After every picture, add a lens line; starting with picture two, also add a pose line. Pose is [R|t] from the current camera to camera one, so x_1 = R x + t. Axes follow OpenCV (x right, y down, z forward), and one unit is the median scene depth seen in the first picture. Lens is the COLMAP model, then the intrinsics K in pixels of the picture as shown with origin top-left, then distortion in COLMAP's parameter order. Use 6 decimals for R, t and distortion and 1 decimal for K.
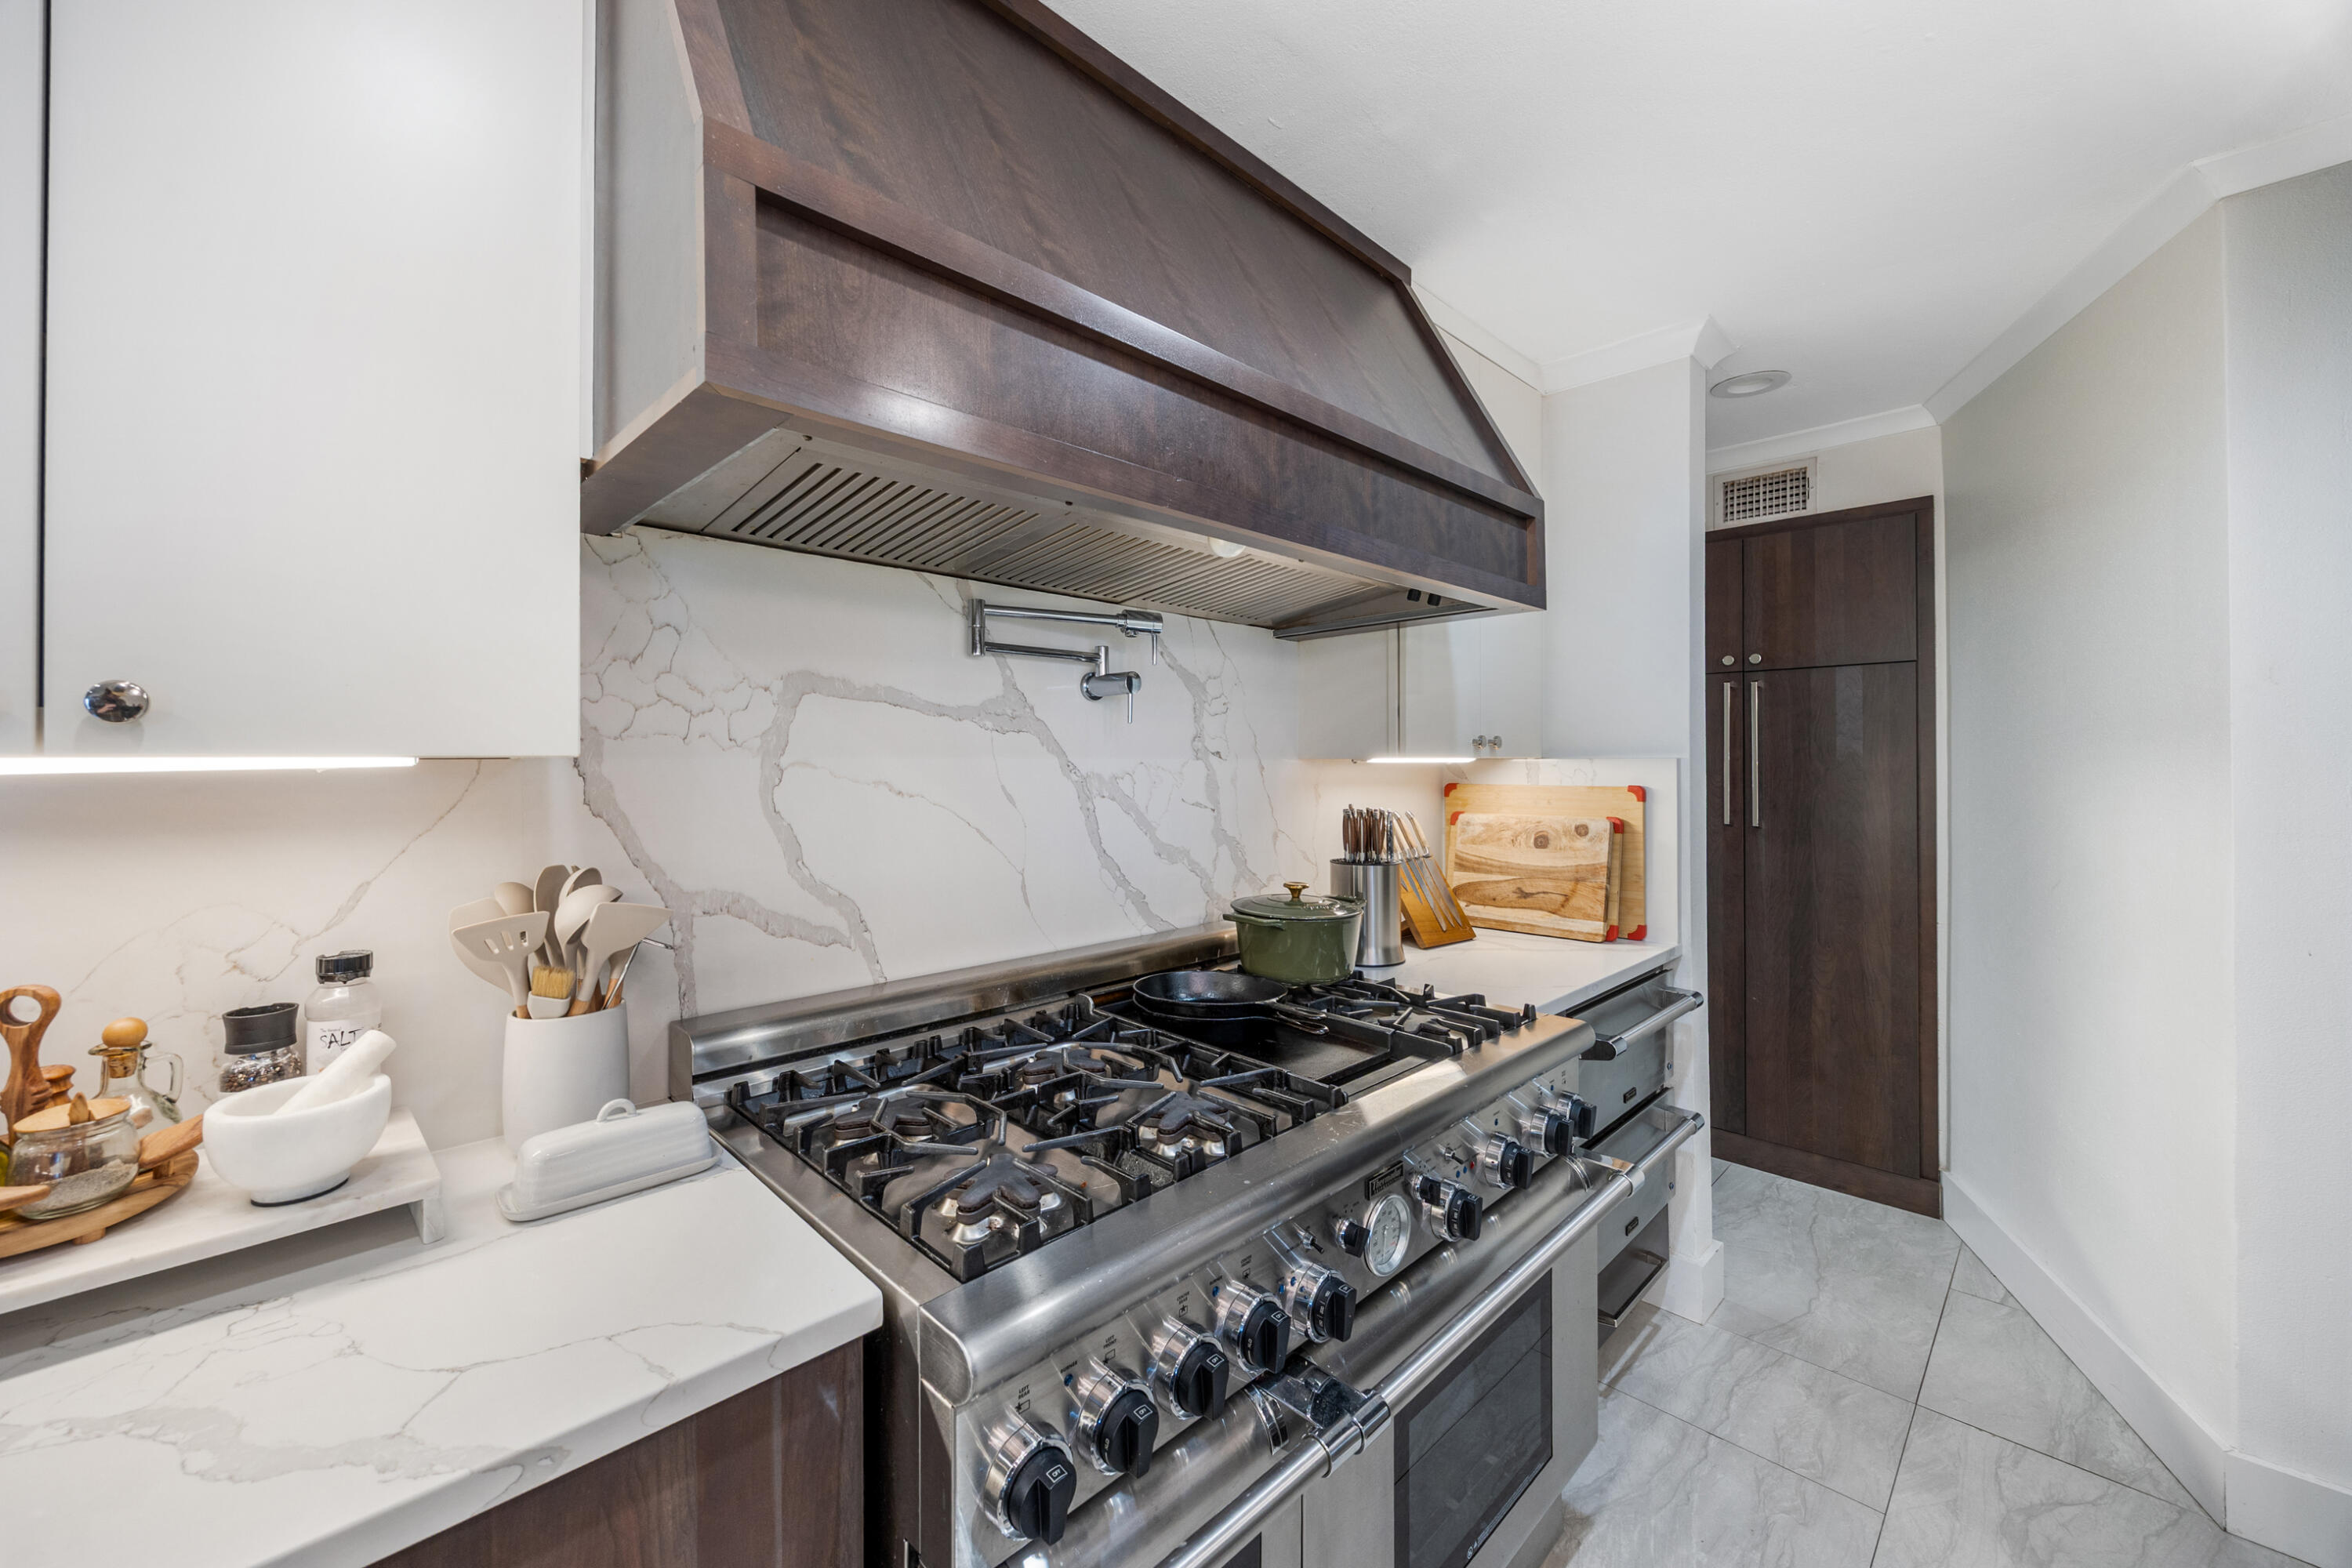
lens RADIAL K [[907.7, 0, 1146.1], [0, 907.7, 757.9], [0, 0, 1]] dist [-0.002495, -0.000257]
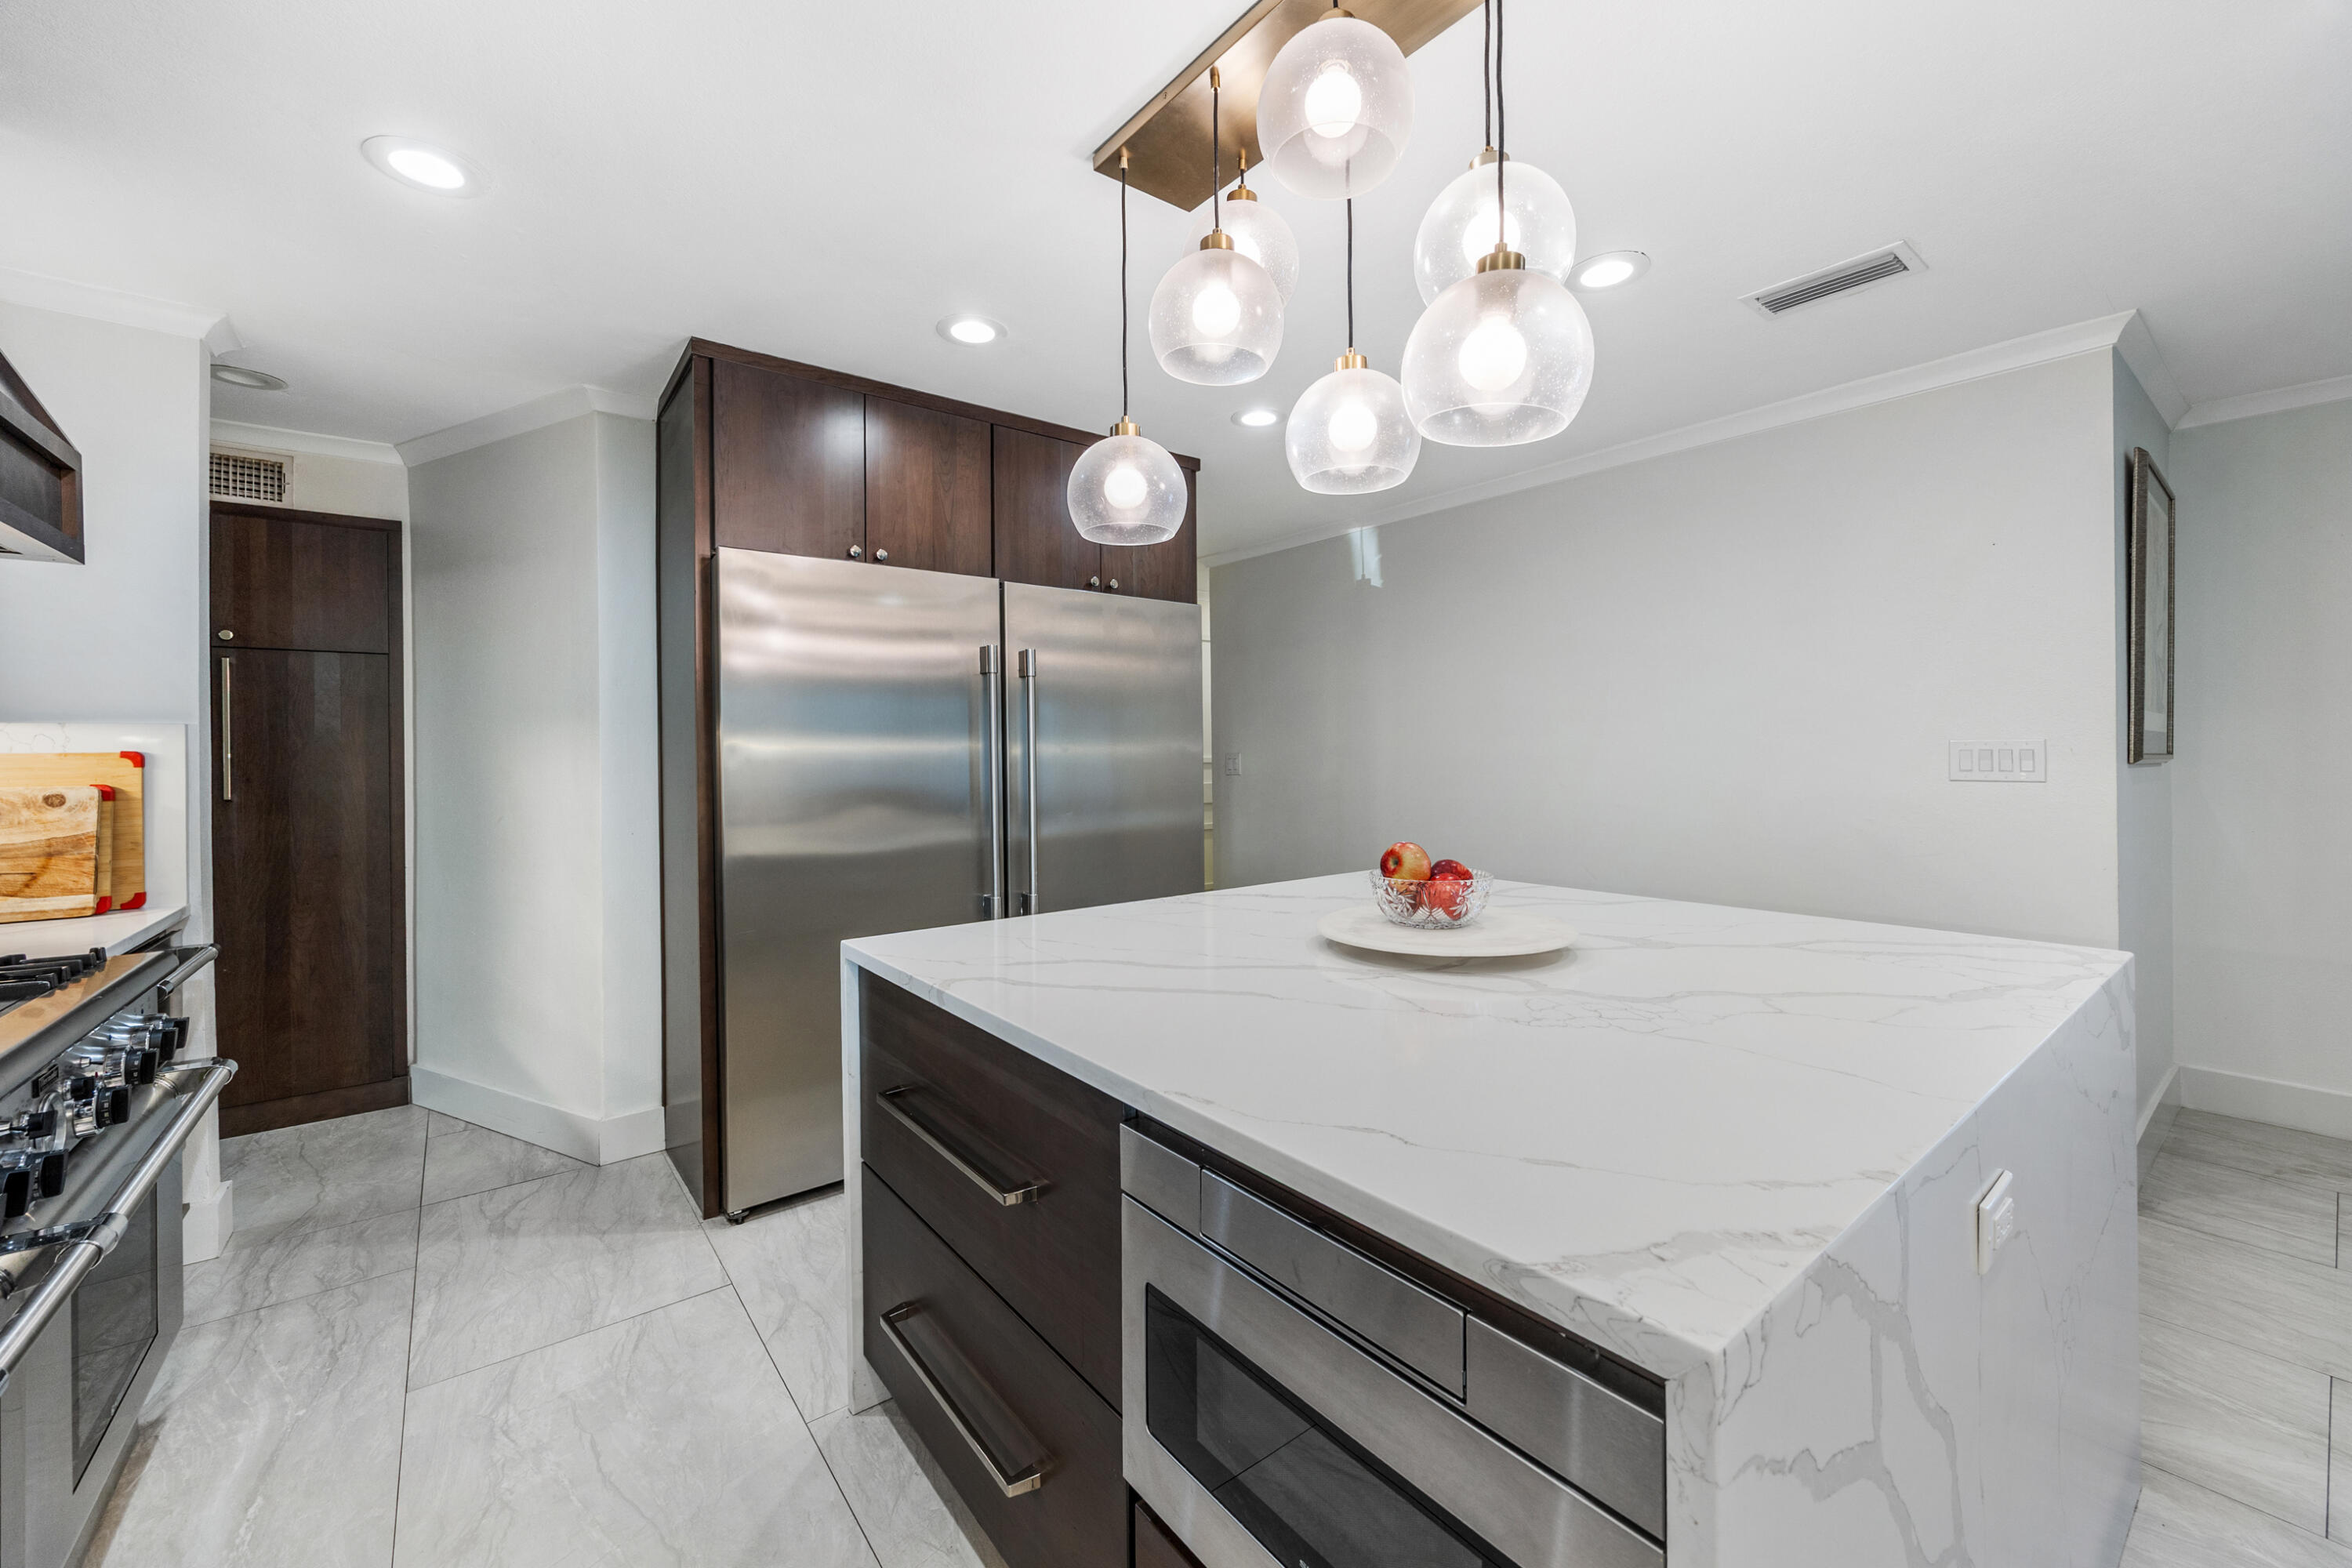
lens RADIAL K [[907.7, 0, 1198.2], [0, 907.7, 755.3], [0, 0, 1]] dist [-0.002495, -0.000257]
pose [[0.080755, -0.000997, 0.996733, -0.334125], [0.002008, 0.999998, 0.000837, 0.036004], [-0.996732, 0.001934, 0.080757, -0.222711]]
